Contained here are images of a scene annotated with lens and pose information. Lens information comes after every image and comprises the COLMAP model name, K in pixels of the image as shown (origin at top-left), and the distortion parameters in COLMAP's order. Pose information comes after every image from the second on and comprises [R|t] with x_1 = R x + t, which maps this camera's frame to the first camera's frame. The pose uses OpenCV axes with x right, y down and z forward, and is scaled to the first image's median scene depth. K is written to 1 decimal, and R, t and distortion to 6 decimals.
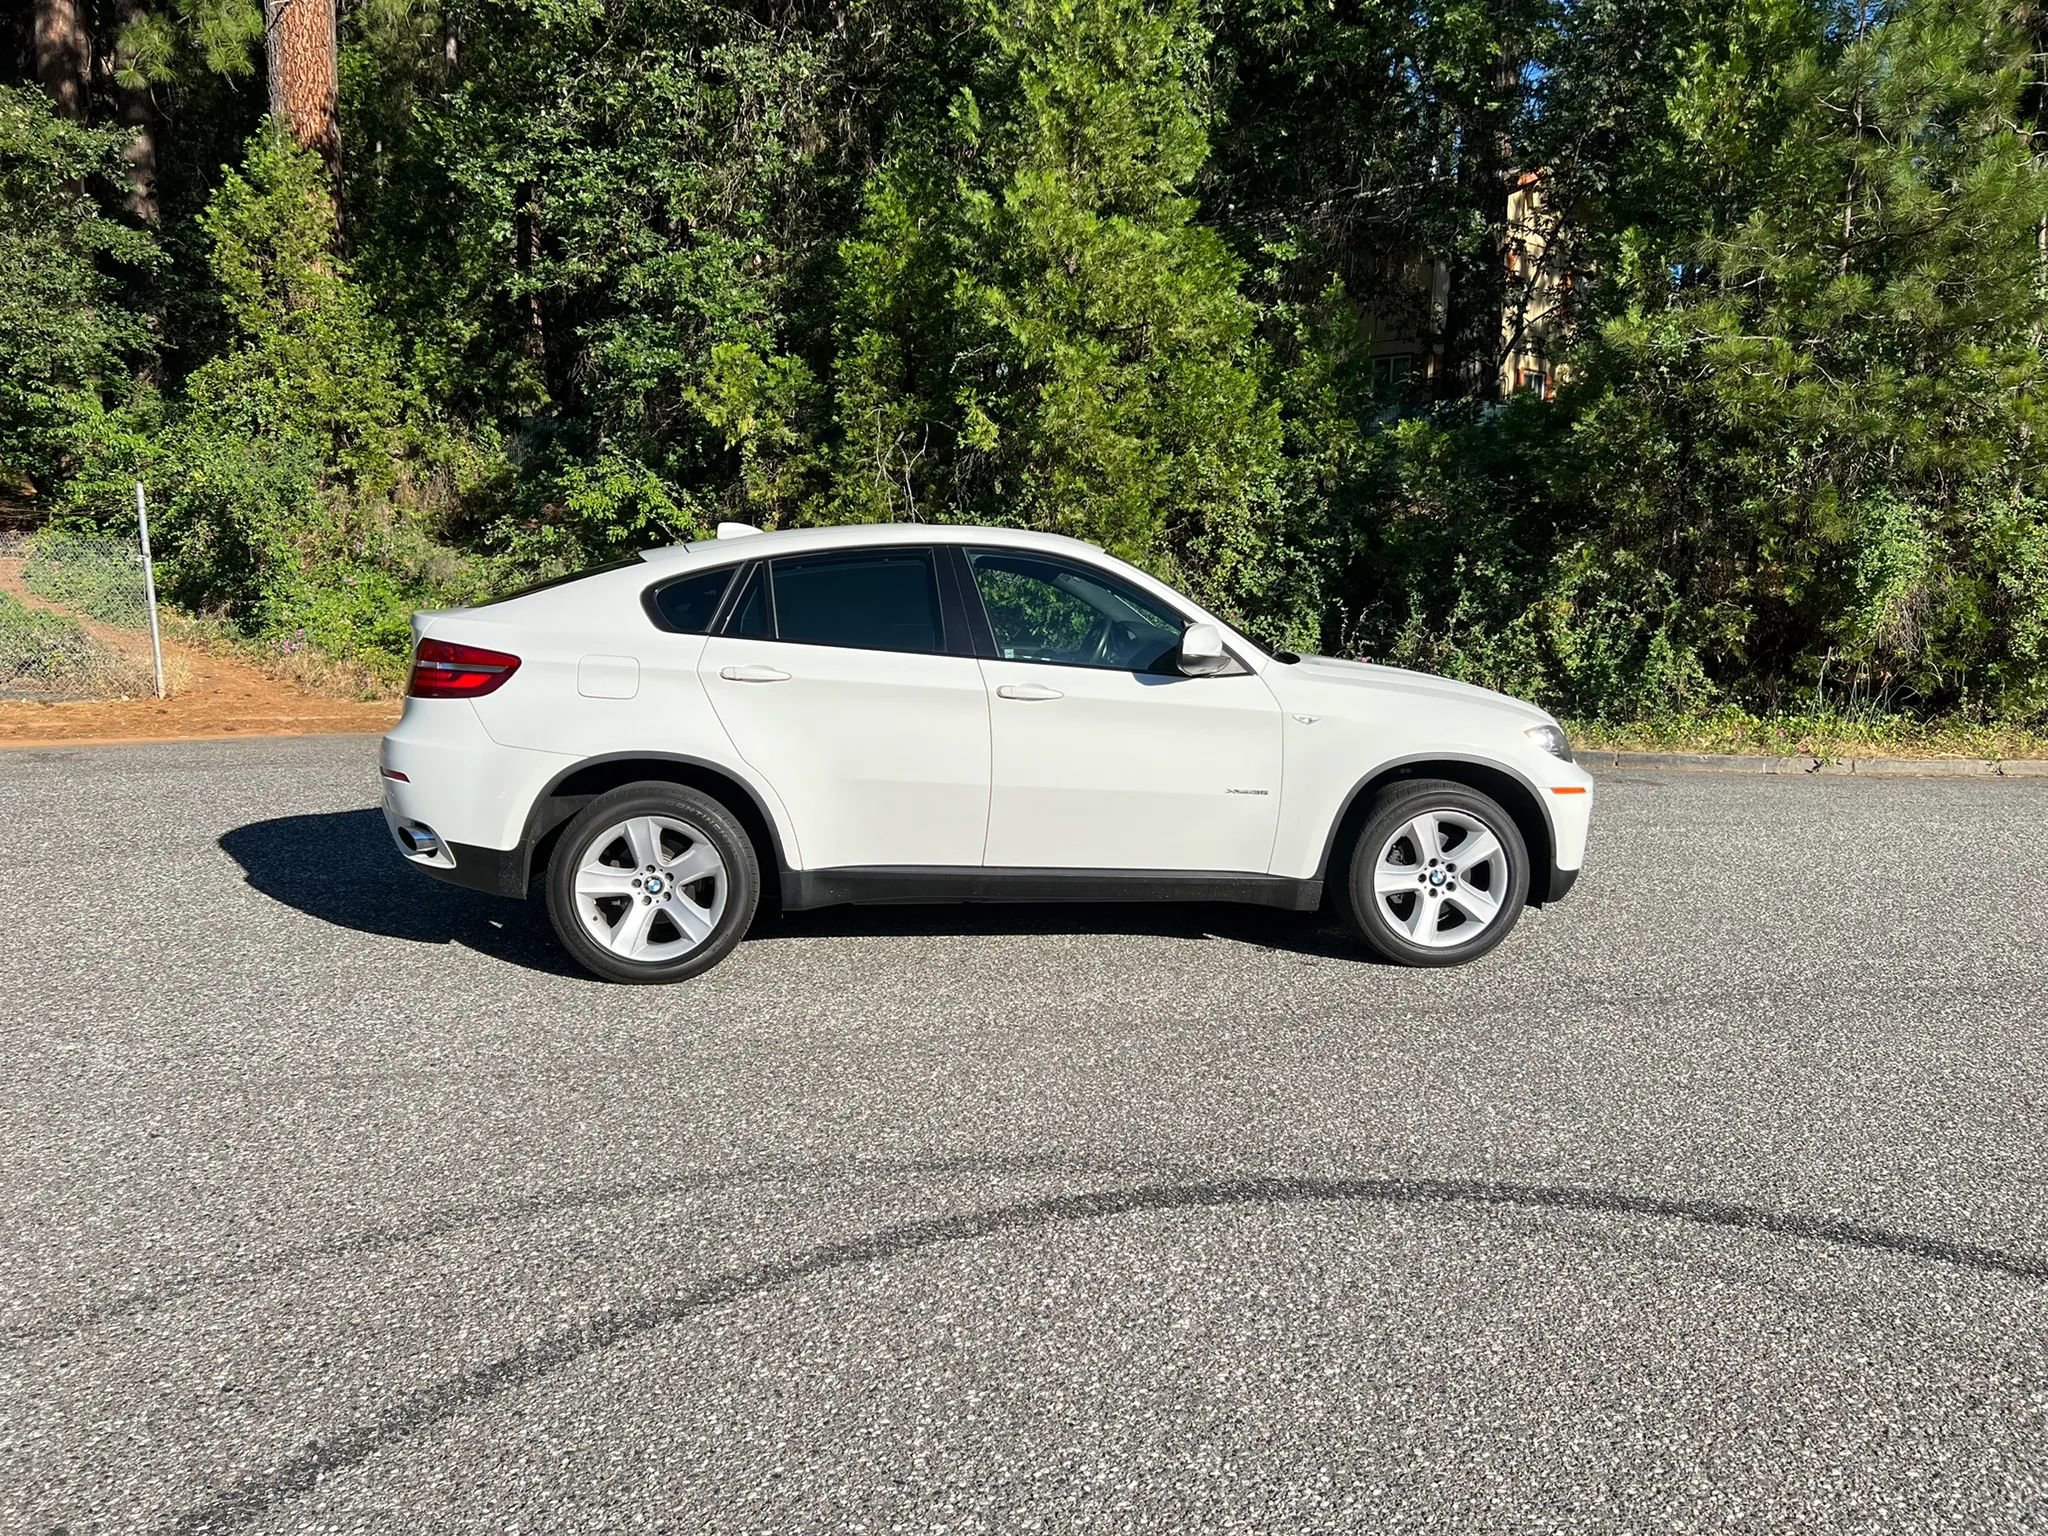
lens RADIAL K [[1544.3, 0, 1024.0], [0, 1544.3, 768.0], [0, 0, 1]] dist [0.104219, -0.127540]
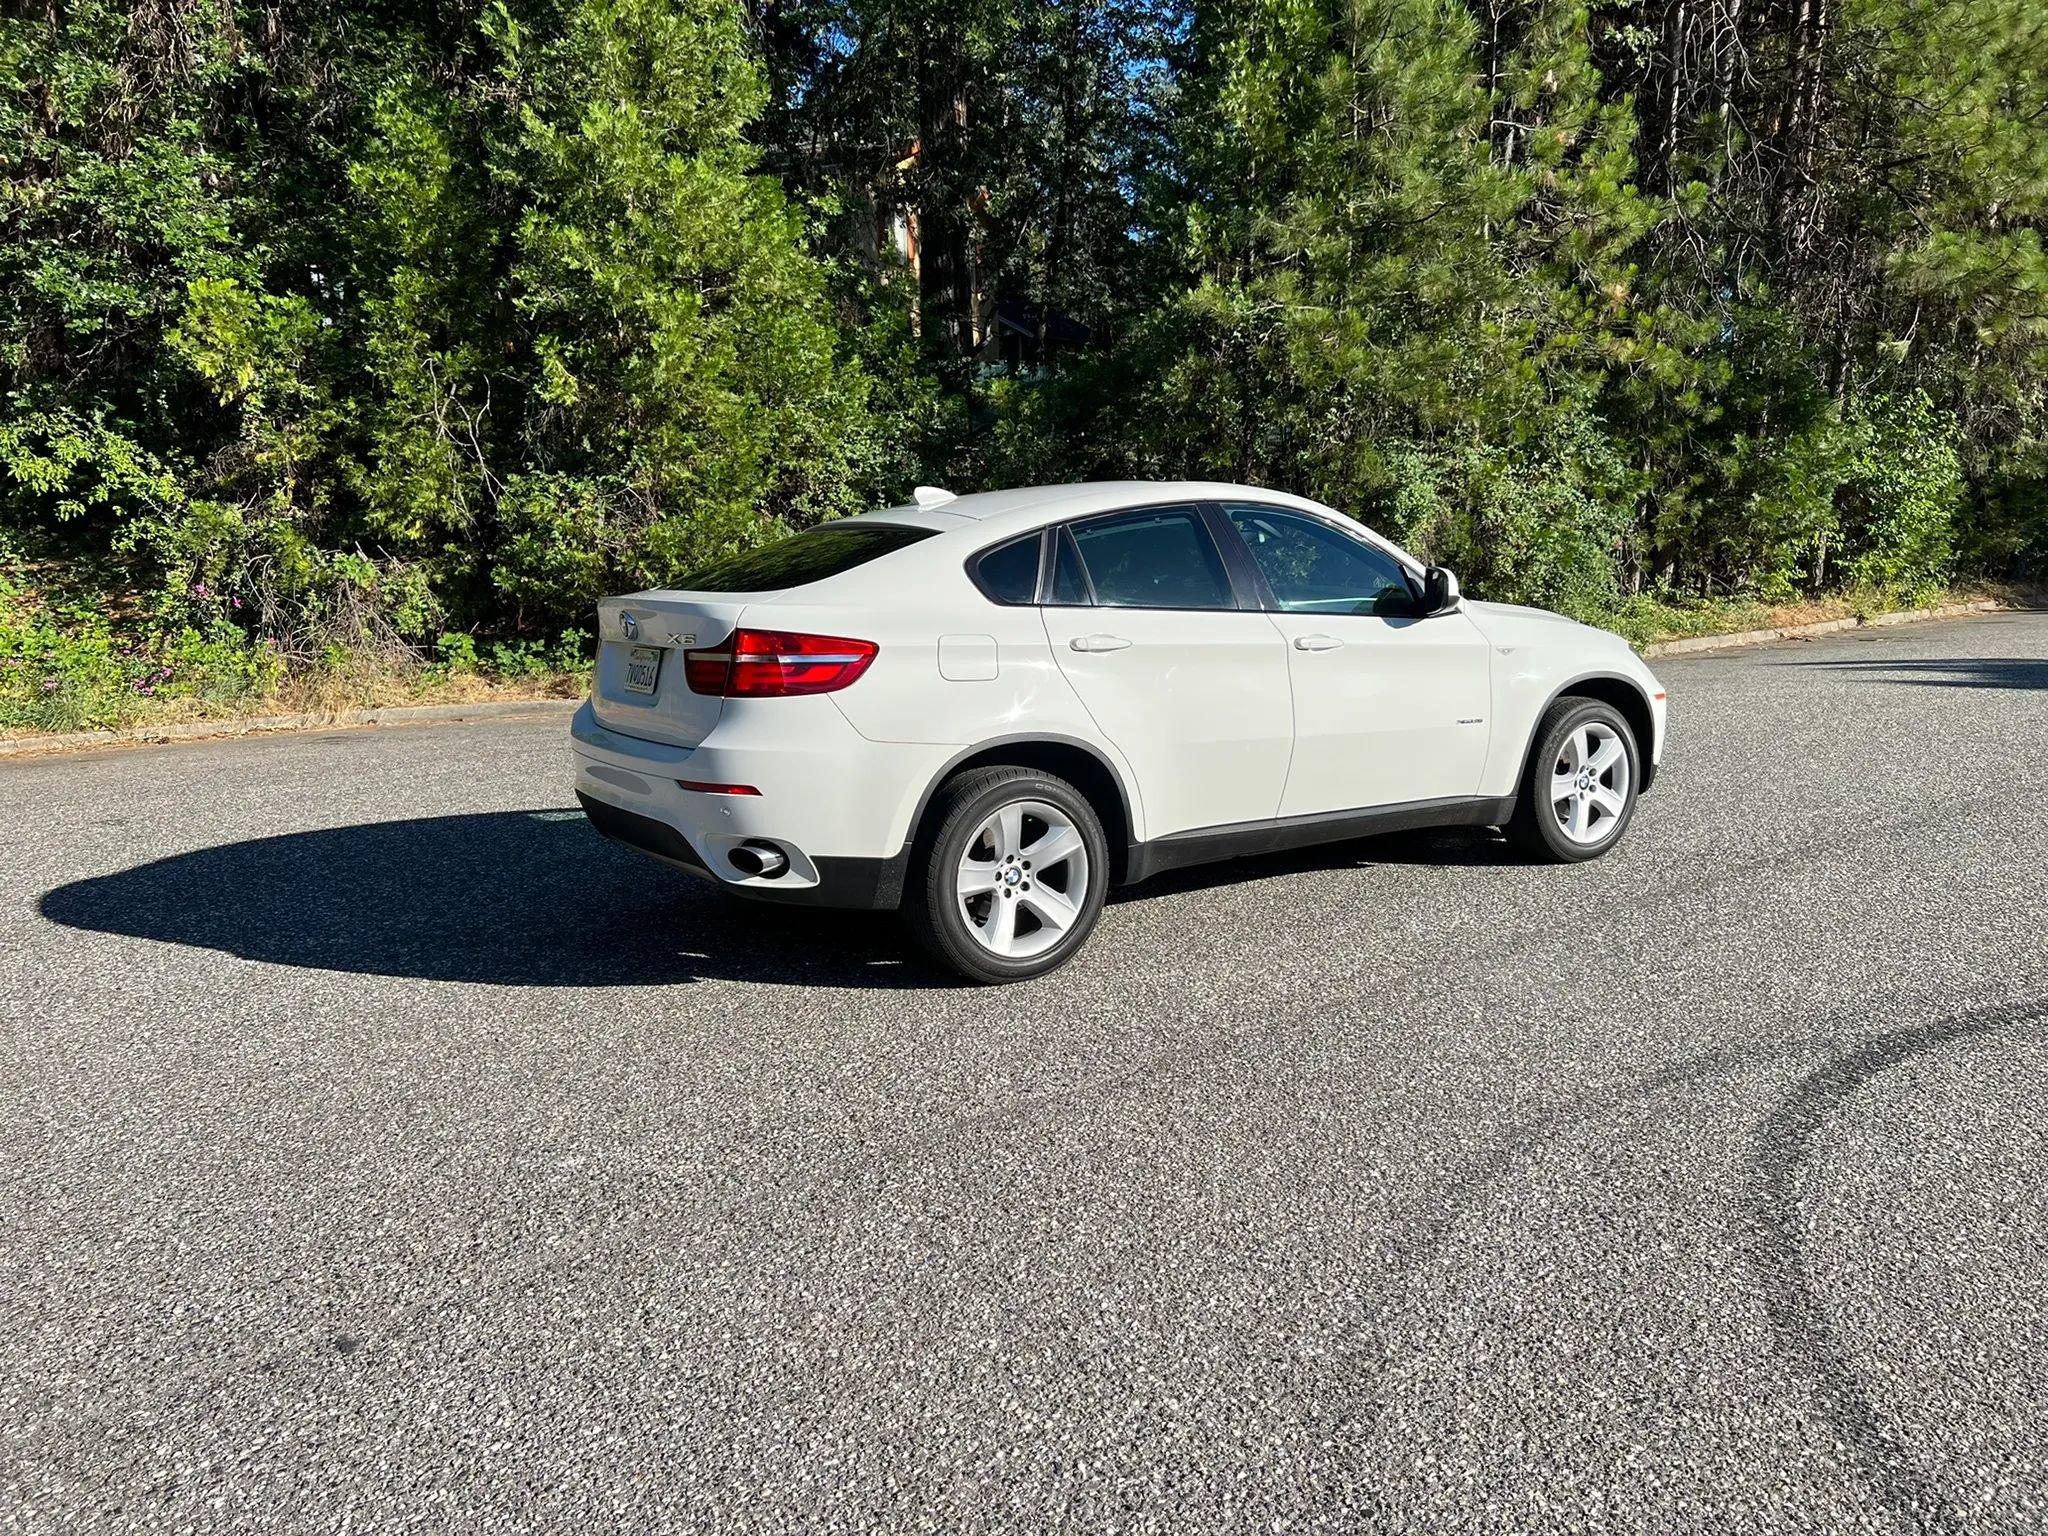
lens RADIAL K [[1551.5, 0, 1028.6], [0, 1551.5, 770.9], [0, 0, 1]] dist [0.052481, -0.056931]
pose [[0.899018, -0.103497, 0.425506, -0.199793], [0.091177, 0.994614, 0.049282, -0.010621], [-0.428315, -0.005509, 0.903613, 0.049518]]
